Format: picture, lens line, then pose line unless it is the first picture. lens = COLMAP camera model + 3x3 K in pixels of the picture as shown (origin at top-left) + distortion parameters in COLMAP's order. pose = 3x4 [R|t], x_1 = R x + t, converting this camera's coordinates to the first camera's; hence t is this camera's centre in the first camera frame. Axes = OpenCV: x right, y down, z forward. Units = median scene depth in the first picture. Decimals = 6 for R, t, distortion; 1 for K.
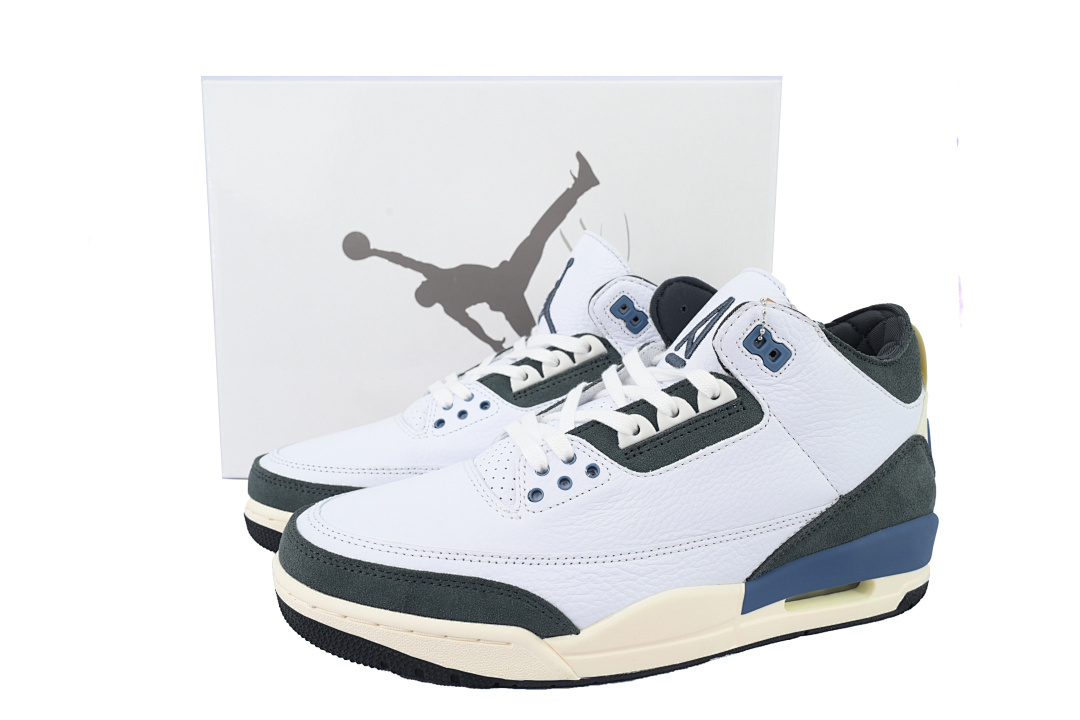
lens RADIAL K [[921.1, 0, 540.0], [0, 921.1, 360.0], [0, 0, 1]] dist [-0.001329, -0.001895]
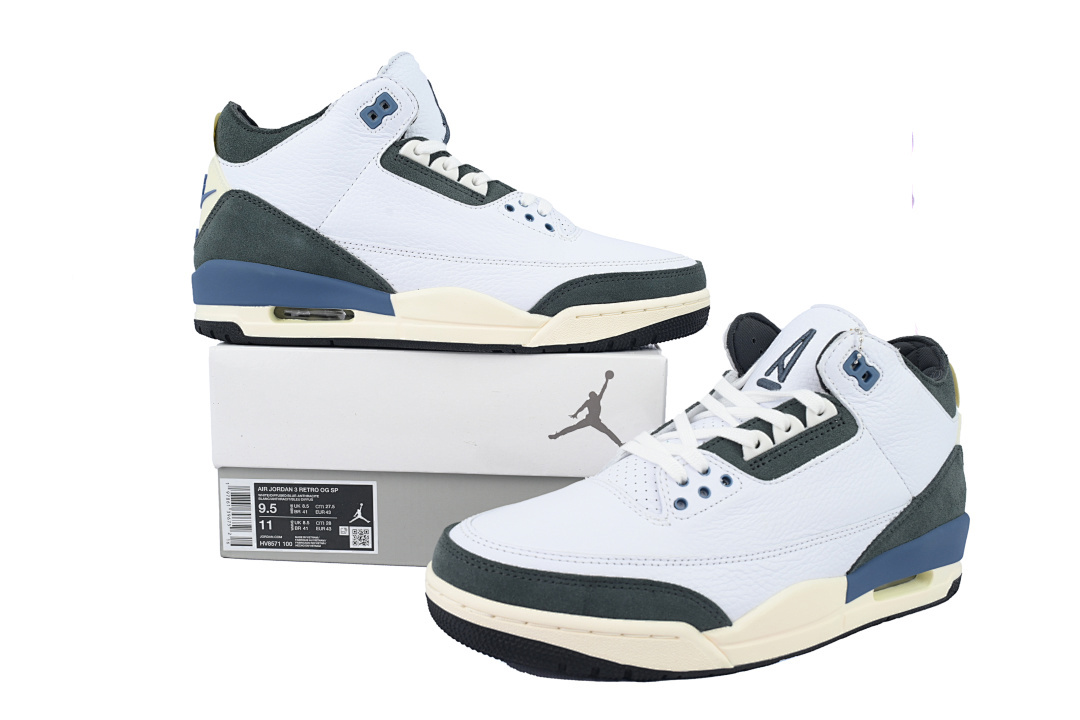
lens RADIAL K [[921.1, 0, 540.0], [0, 921.1, 360.0], [0, 0, 1]] dist [-0.001329, -0.001895]
pose [[0.980793, -0.006612, 0.194937, -0.380024], [0.018248, 0.998152, -0.057954, 0.033980], [-0.194194, 0.060398, 0.979102, -0.065175]]
